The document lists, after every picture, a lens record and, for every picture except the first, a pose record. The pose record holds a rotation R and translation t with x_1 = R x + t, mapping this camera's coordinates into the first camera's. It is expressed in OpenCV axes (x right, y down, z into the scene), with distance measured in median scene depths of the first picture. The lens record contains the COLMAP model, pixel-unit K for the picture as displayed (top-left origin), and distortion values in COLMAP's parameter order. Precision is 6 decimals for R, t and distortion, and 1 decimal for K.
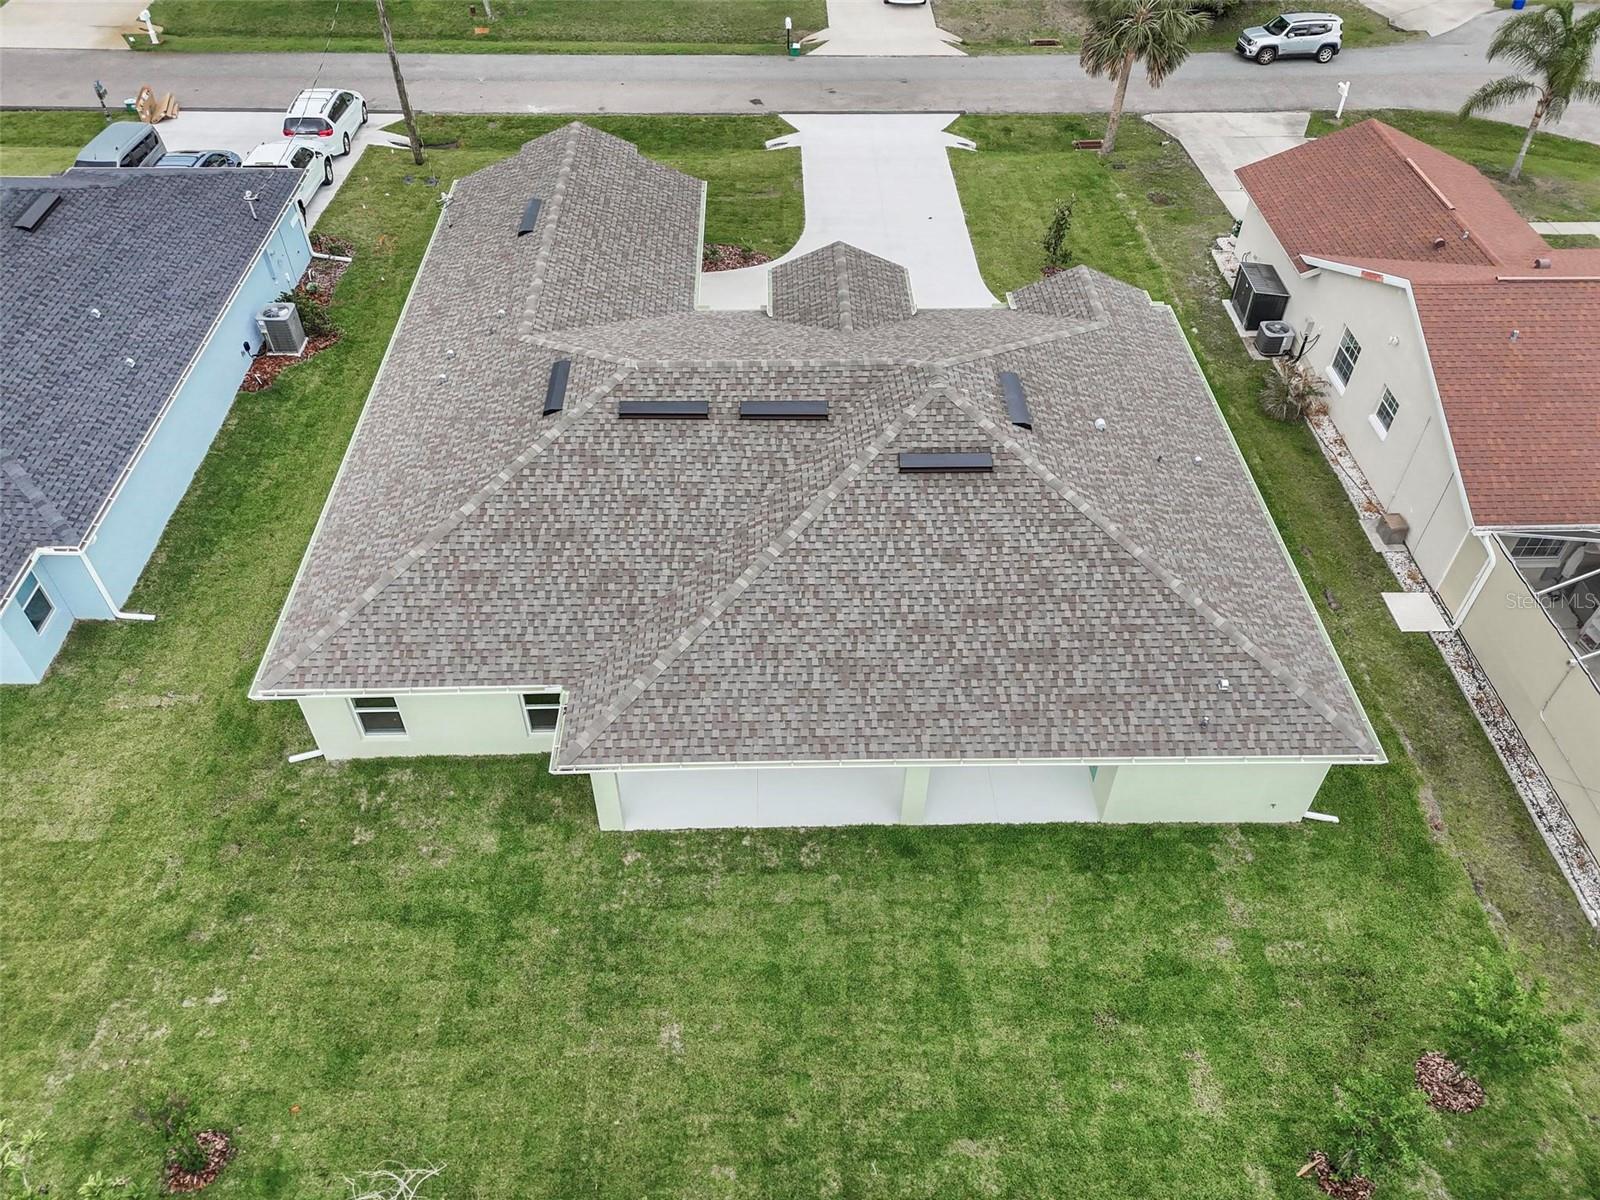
lens RADIAL K [[1161.9, 0, 805.2], [0, 1161.9, 614.1], [0, 0, 1]] dist [0.059491, -0.039071]
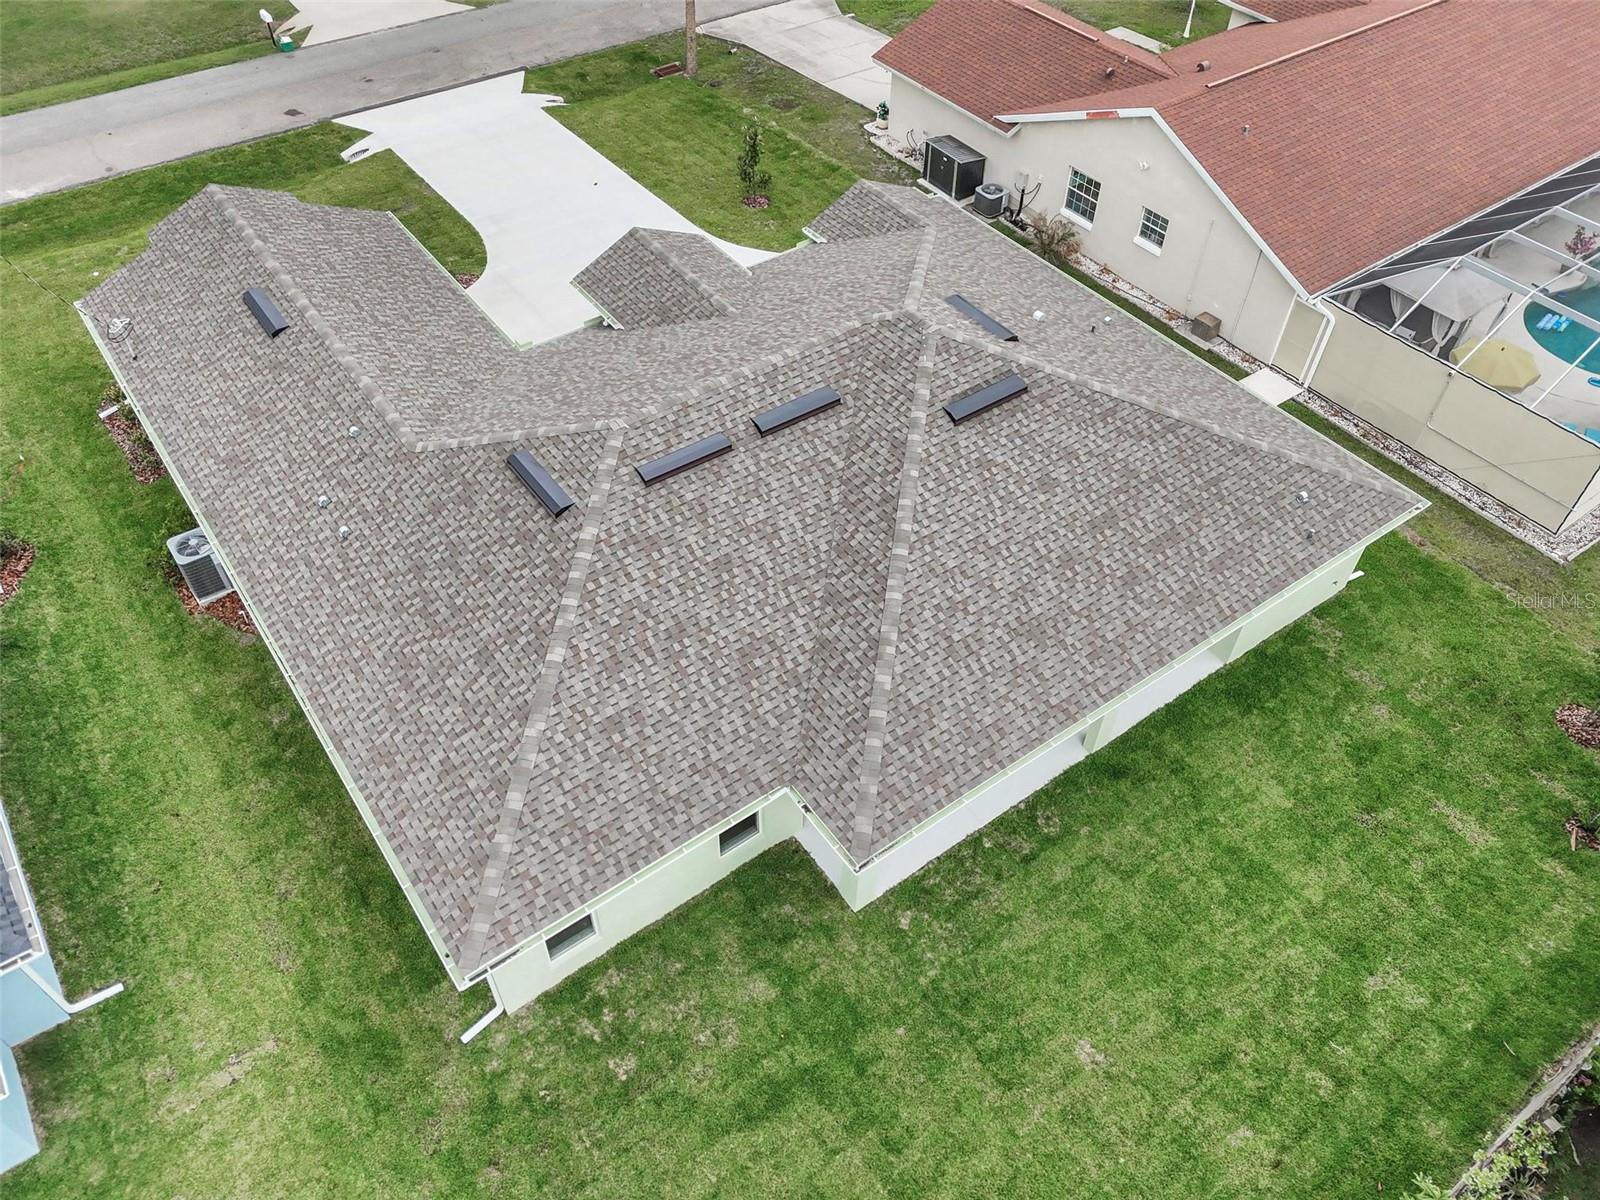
lens RADIAL K [[1161.9, 0, 800.9], [0, 1161.9, 610.2], [0, 0, 1]] dist [0.059491, -0.039071]
pose [[0.825349, -0.416046, 0.381713, -0.440561], [0.397020, 0.908329, 0.131581, -0.156000], [-0.401464, 0.042947, 0.914867, 0.175056]]
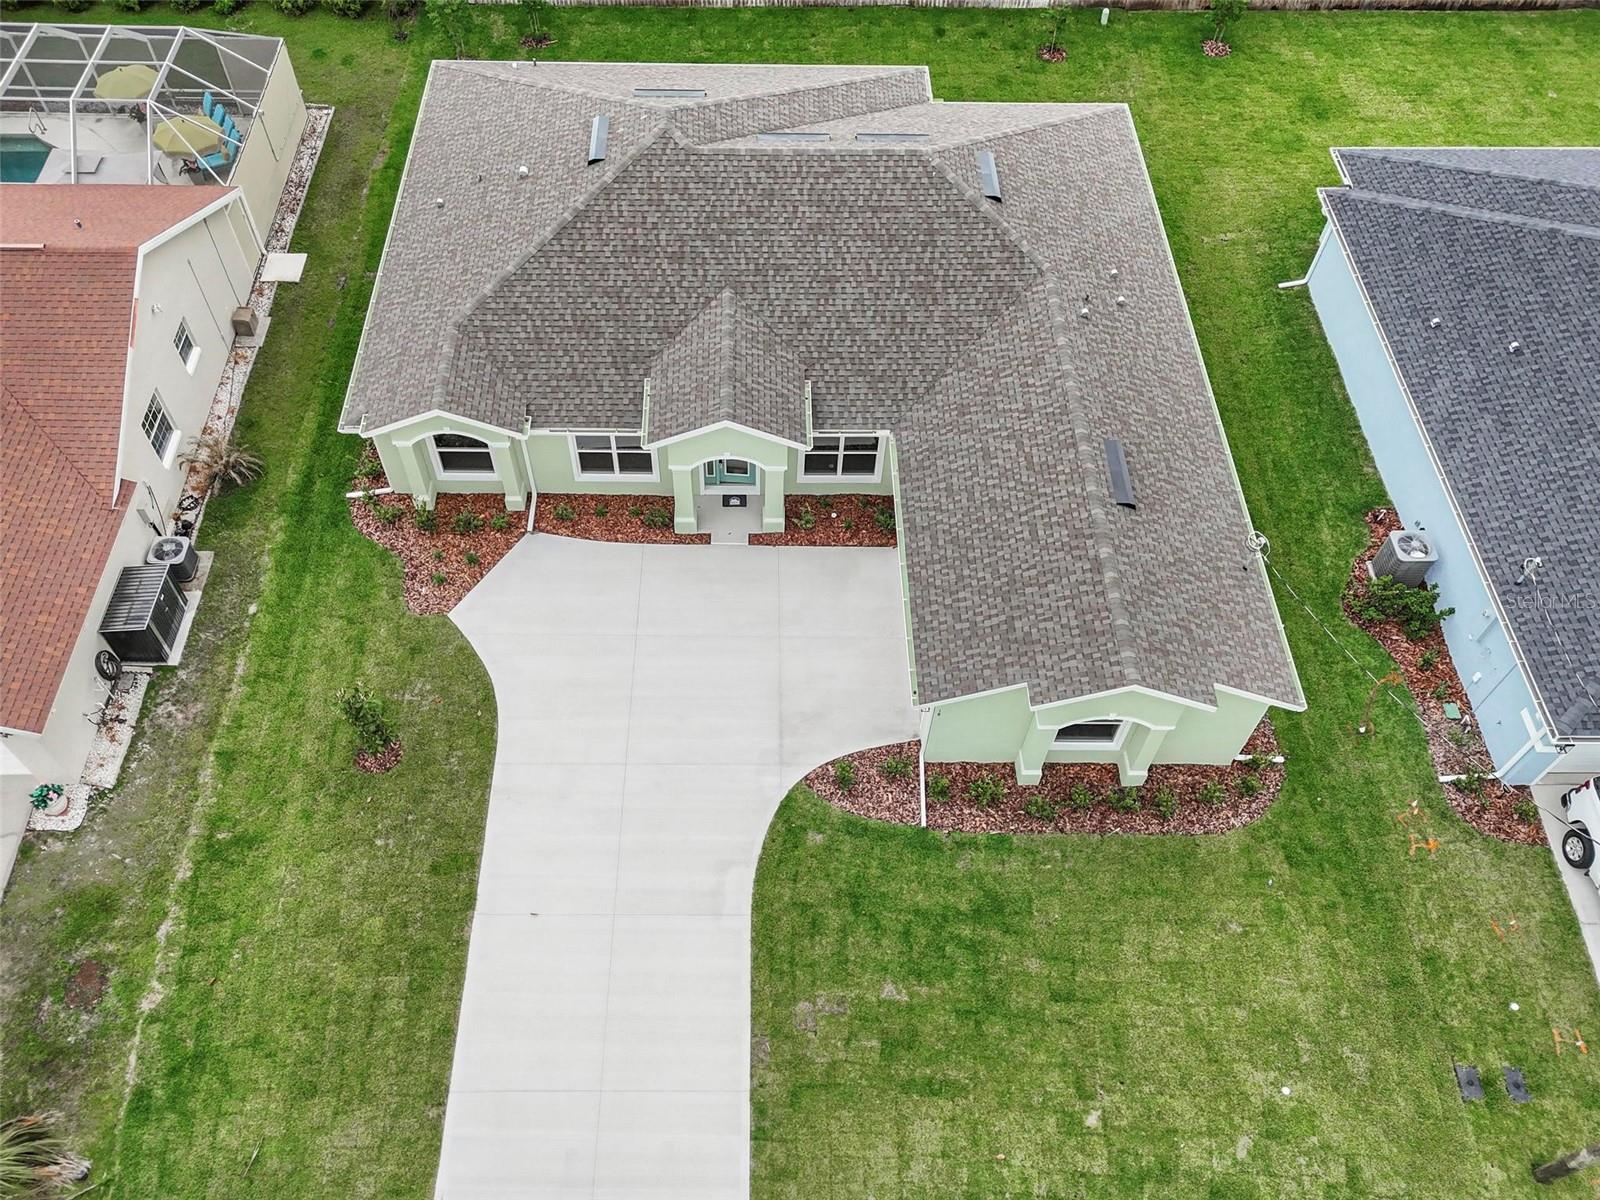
lens RADIAL K [[1161.9, 0, 780.3], [0, 1161.9, 707.1], [0, 0, 1]] dist [0.059491, -0.039071]
pose [[-0.999524, -0.028464, -0.011926, -0.007729], [-0.005406, -0.218977, 0.975715, -1.528348], [-0.030384, 0.975315, 0.218719, 1.341615]]
